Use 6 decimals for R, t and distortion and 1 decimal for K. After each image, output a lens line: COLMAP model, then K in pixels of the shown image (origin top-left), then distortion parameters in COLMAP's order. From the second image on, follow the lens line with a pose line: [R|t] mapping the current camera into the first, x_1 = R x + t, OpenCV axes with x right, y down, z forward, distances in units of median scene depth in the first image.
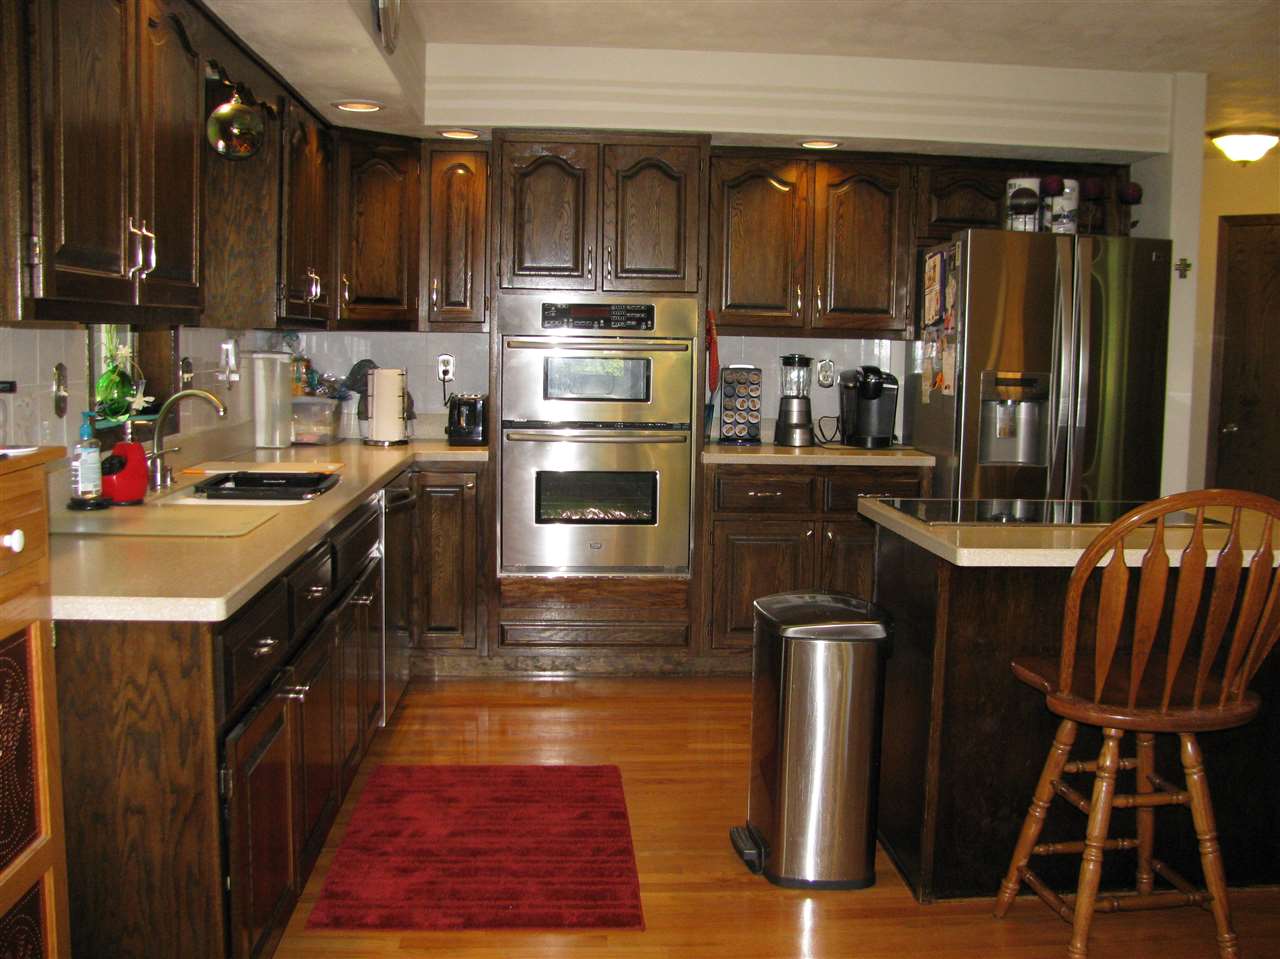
lens RADIAL K [[1340.6, 0, 640.7], [0, 1340.6, 481.0], [0, 0, 1]] dist [-0.101972, 0.000000]
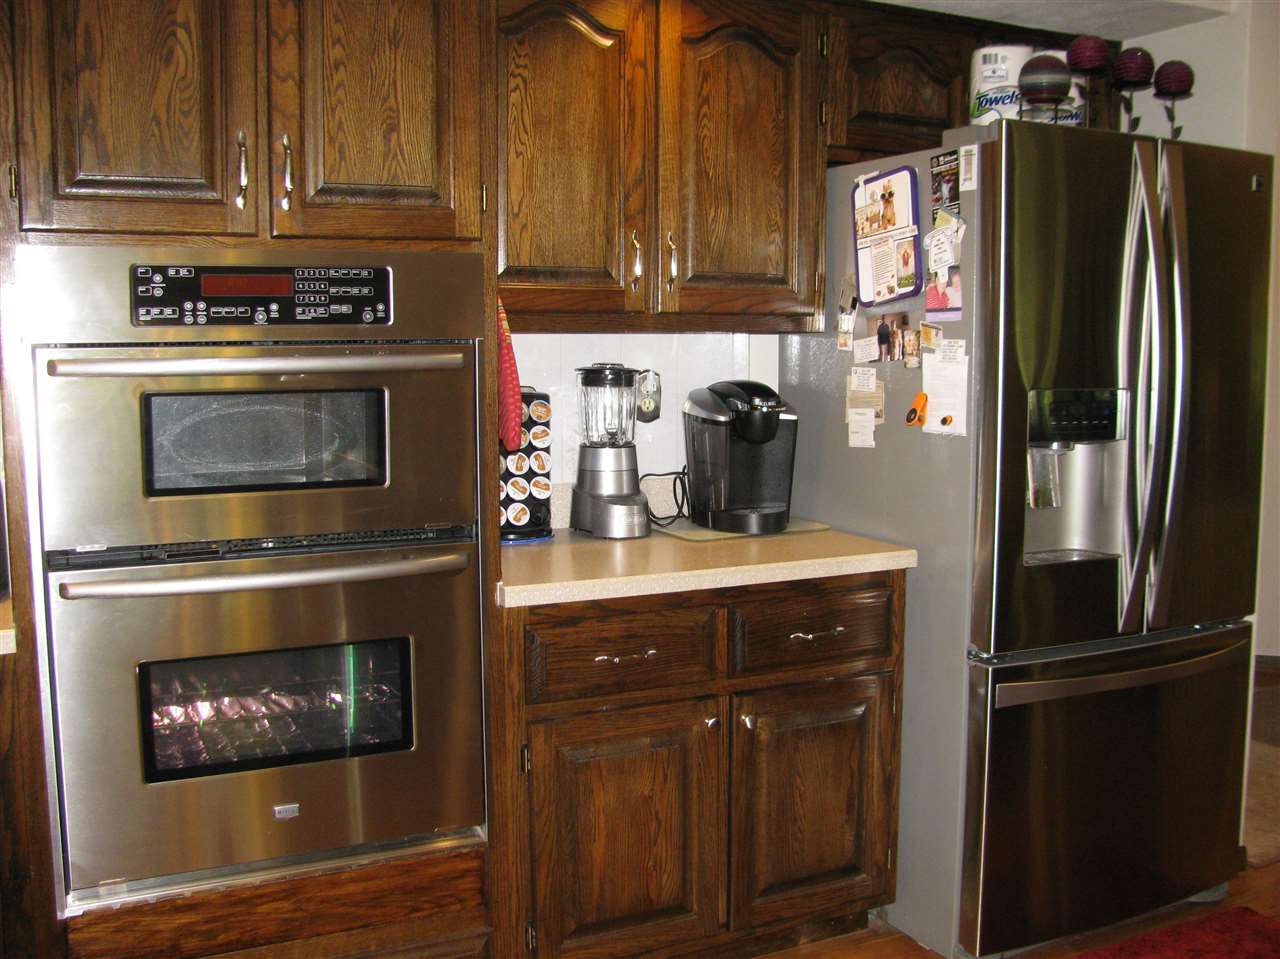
lens RADIAL K [[1340.6, 0, 637.8], [0, 1340.6, 471.9], [0, 0, 1]] dist [-0.101972, 0.000000]
pose [[0.920972, -0.059254, 0.385097, -0.084520], [0.059040, 0.998179, 0.012392, -0.060865], [-0.385130, 0.011324, 0.922793, 0.530049]]
